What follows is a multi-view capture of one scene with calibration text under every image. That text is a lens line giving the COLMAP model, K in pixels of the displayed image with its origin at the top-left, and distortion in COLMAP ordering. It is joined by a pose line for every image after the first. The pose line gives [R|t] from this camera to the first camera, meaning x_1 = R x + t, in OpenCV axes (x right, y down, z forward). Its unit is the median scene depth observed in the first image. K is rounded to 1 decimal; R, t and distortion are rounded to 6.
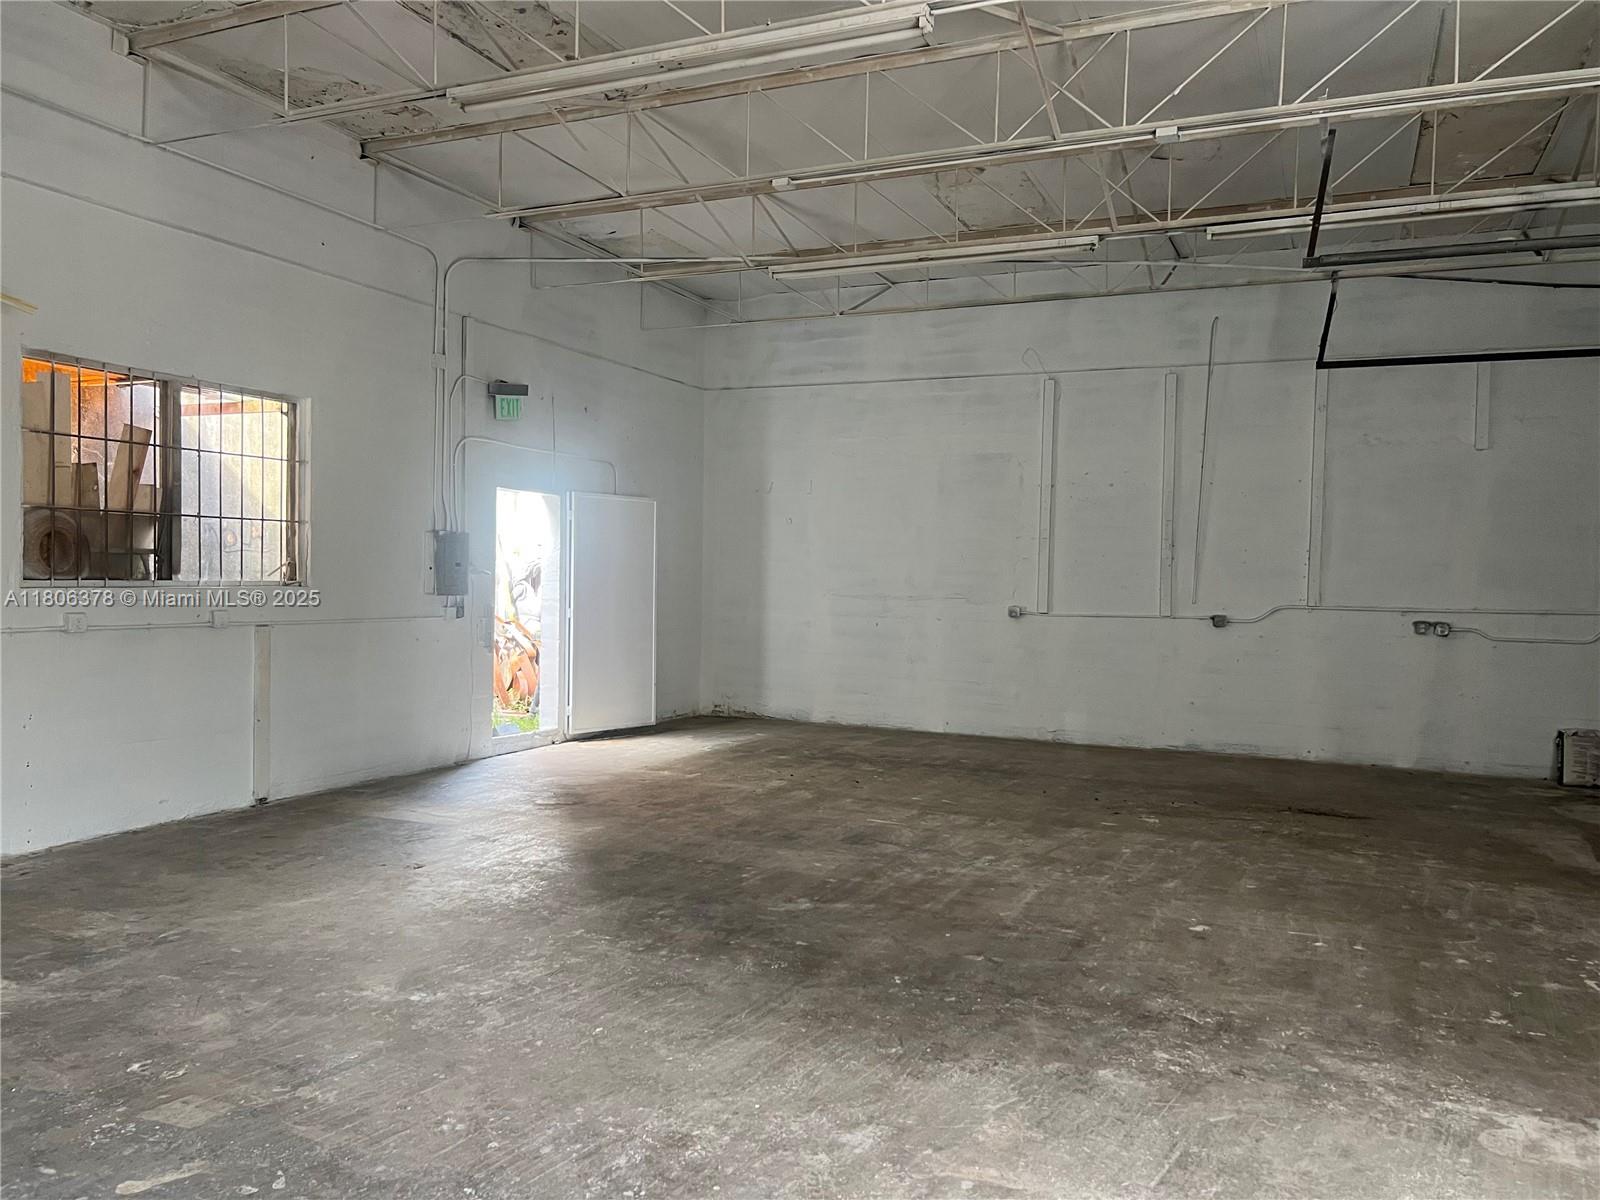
lens RADIAL K [[1204.9, 0, 805.8], [0, 1204.9, 613.5], [0, 0, 1]] dist [0.049810, -0.055052]
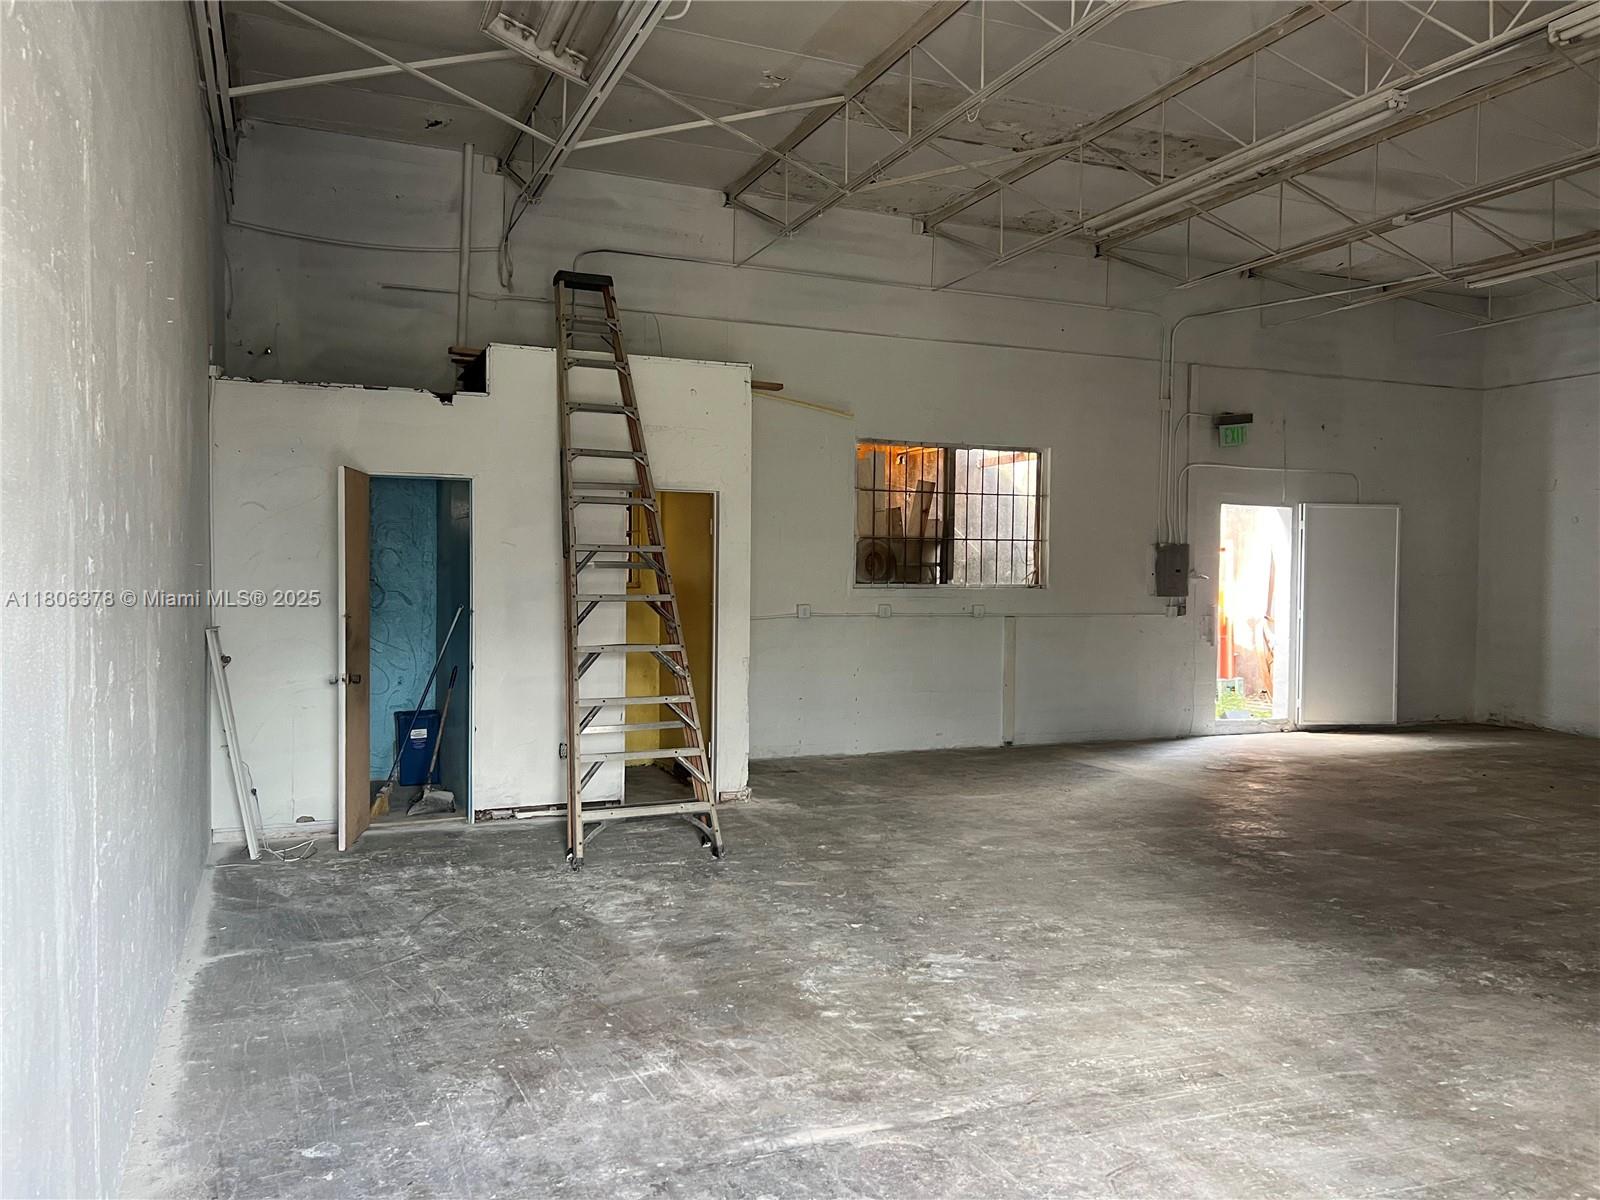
lens RADIAL K [[1204.9, 0, 802.8], [0, 1204.9, 611.8], [0, 0, 1]] dist [0.049810, -0.055052]
pose [[0.731602, 0.008665, -0.681677, 0.343115], [-0.017438, 0.999830, -0.006006, 0.018354], [0.681509, 0.016282, 0.731629, -0.177916]]
